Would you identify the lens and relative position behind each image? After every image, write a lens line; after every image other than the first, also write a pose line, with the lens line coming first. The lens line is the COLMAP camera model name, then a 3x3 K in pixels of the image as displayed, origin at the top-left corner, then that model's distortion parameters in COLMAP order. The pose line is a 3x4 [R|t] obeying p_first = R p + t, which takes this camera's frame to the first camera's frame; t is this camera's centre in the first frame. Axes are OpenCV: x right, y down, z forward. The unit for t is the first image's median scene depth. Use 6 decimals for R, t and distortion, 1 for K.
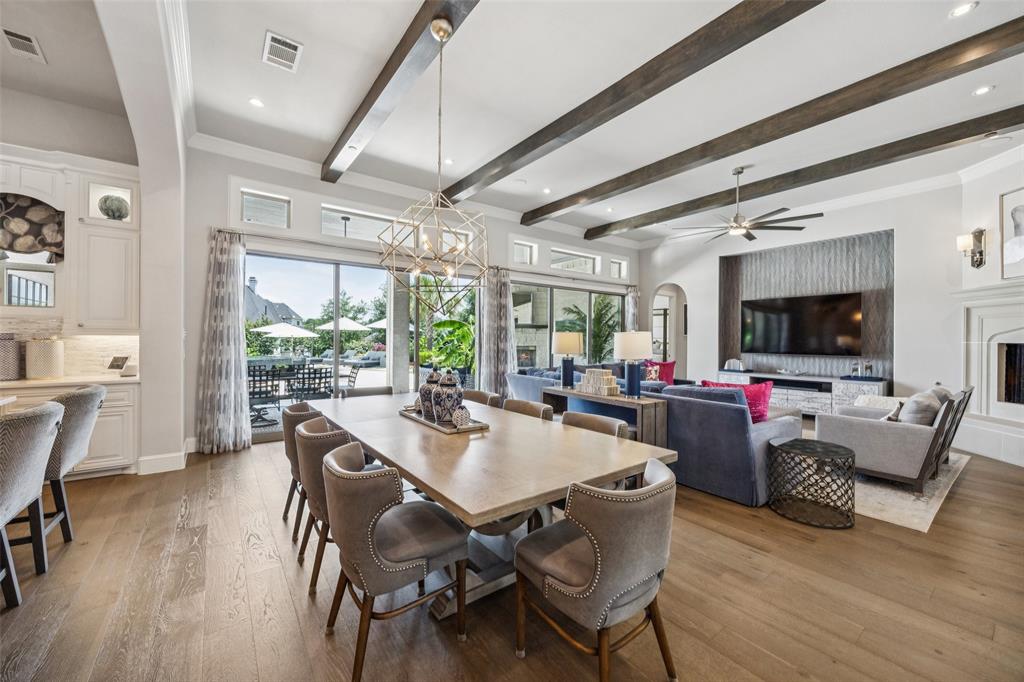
lens RADIAL K [[394.1, 0, 507.2], [0, 394.1, 340.2], [0, 0, 1]] dist [-0.002927, -0.000015]
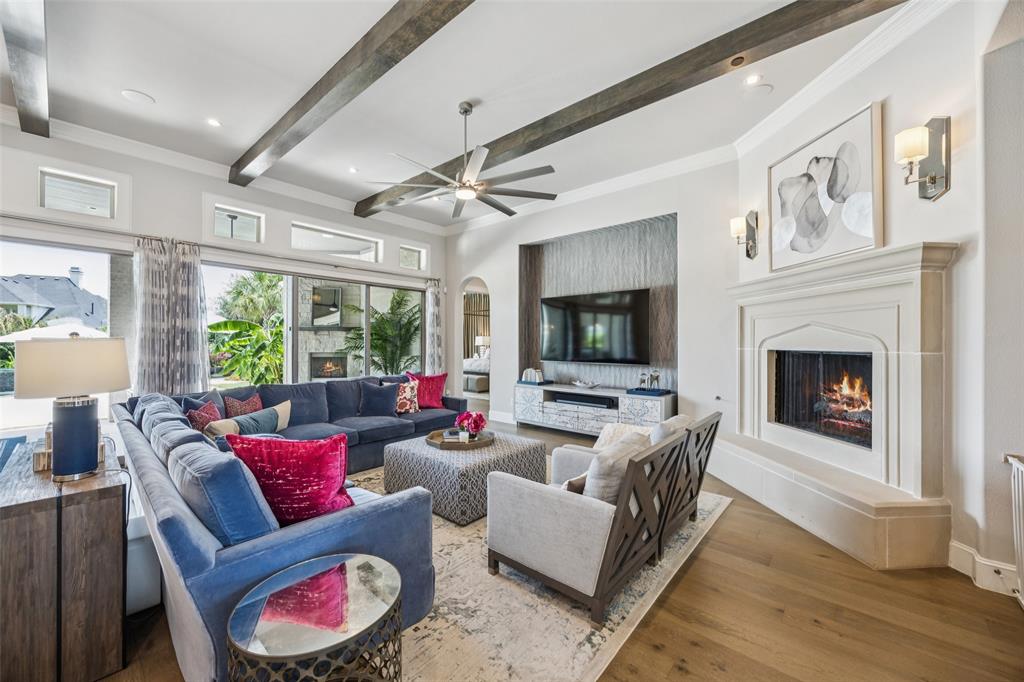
lens RADIAL K [[394.1, 0, 504.5], [0, 394.1, 340.5], [0, 0, 1]] dist [-0.002927, -0.000015]
pose [[0.976785, -0.003867, 0.214188, 0.519167], [0.005558, 0.999958, -0.007295, -0.007691], [-0.214151, 0.008316, 0.976765, 0.306583]]
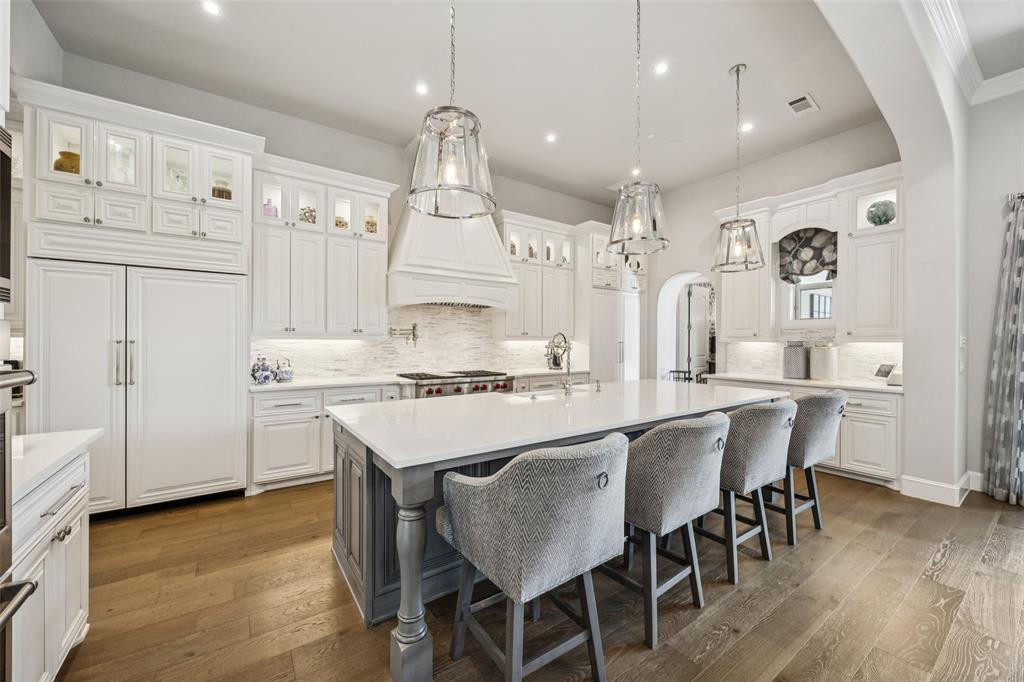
lens RADIAL K [[394.1, 0, 510.3], [0, 394.1, 342.6], [0, 0, 1]] dist [-0.002927, -0.000015]
pose [[-0.029292, -0.004763, -0.999560, 0.009911], [-0.007652, 0.999960, -0.004541, -0.000157], [0.999542, 0.007516, -0.029327, 0.080055]]
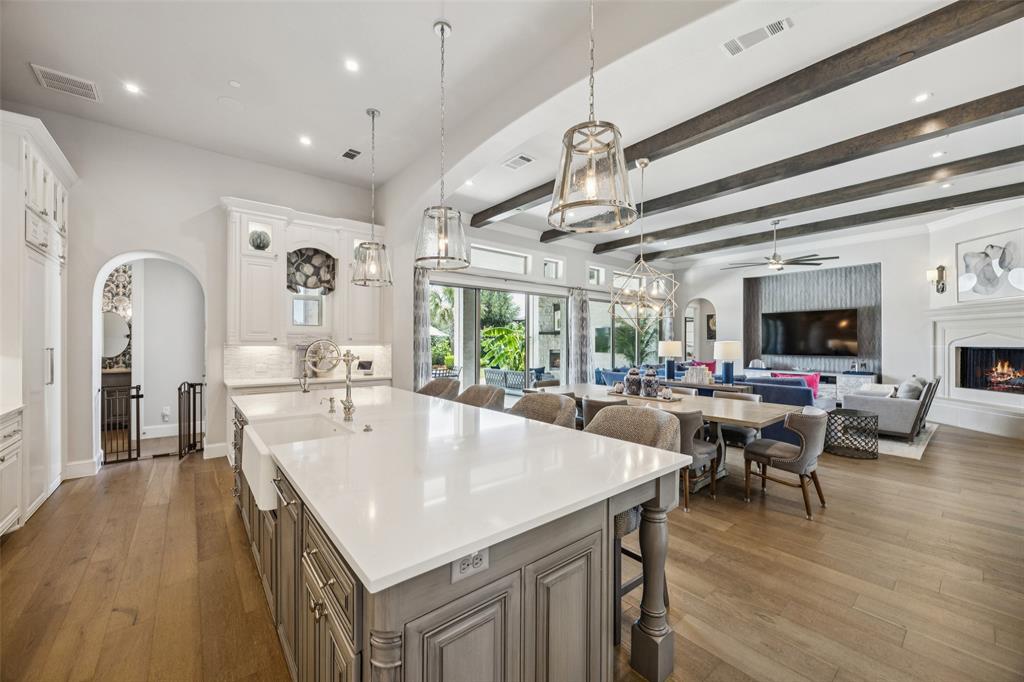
lens RADIAL K [[394.1, 0, 504.5], [0, 394.1, 341.0], [0, 0, 1]] dist [-0.002927, -0.000015]
pose [[0.998812, -0.005366, 0.048431, -0.445350], [0.005577, 0.999976, -0.004225, -0.015698], [-0.048407, 0.004490, 0.998818, -0.339337]]
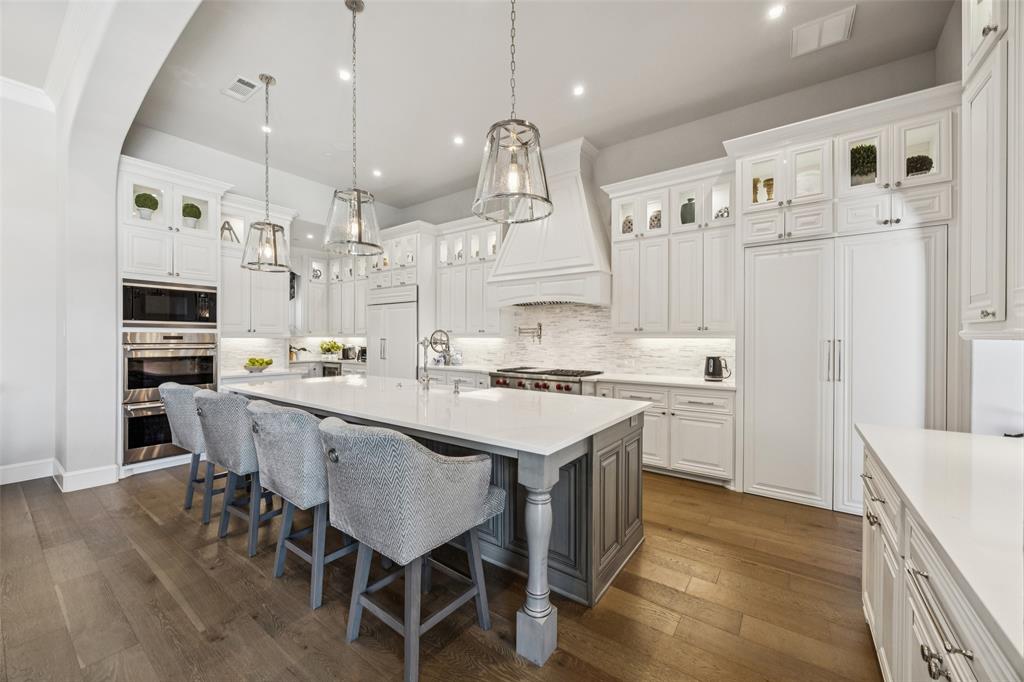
lens RADIAL K [[394.1, 0, 503.4], [0, 394.1, 339.6], [0, 0, 1]] dist [-0.002927, -0.000015]
pose [[-0.955770, -0.008461, -0.293995, -0.526678], [-0.010227, 0.999938, 0.004471, -0.008260], [0.293939, 0.007280, -0.955797, 0.787536]]
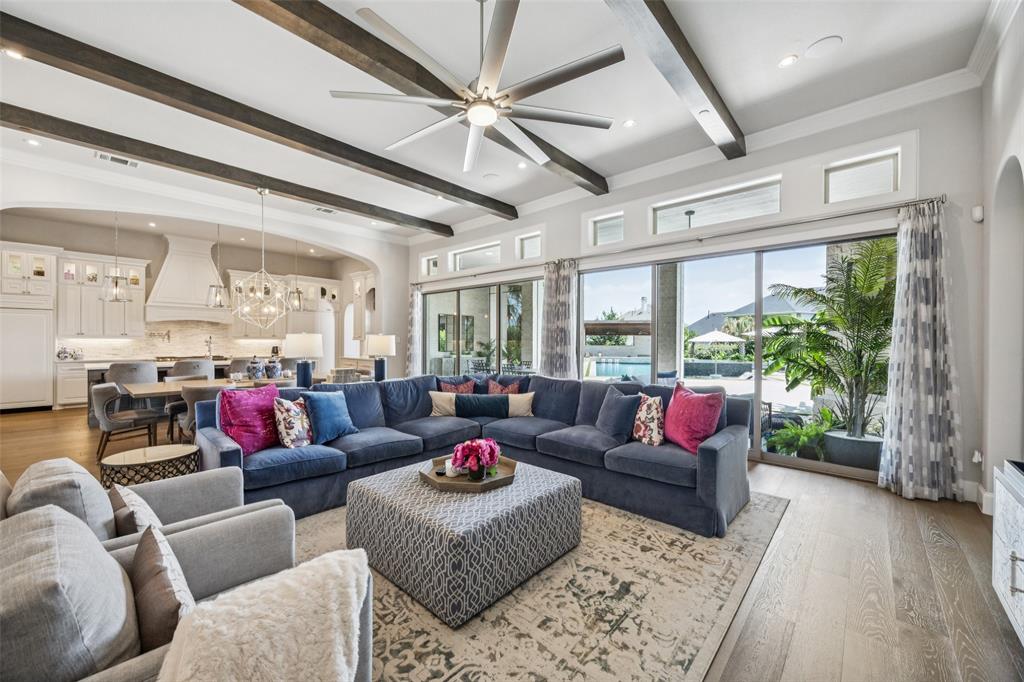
lens RADIAL K [[394.1, 0, 514.7], [0, 394.1, 340.9], [0, 0, 1]] dist [-0.002927, -0.000015]
pose [[0.198536, -0.005426, -0.980079, 1.109160], [-0.006569, 0.999955, -0.006867, 0.001578], [0.980072, 0.007801, 0.198491, 0.991263]]
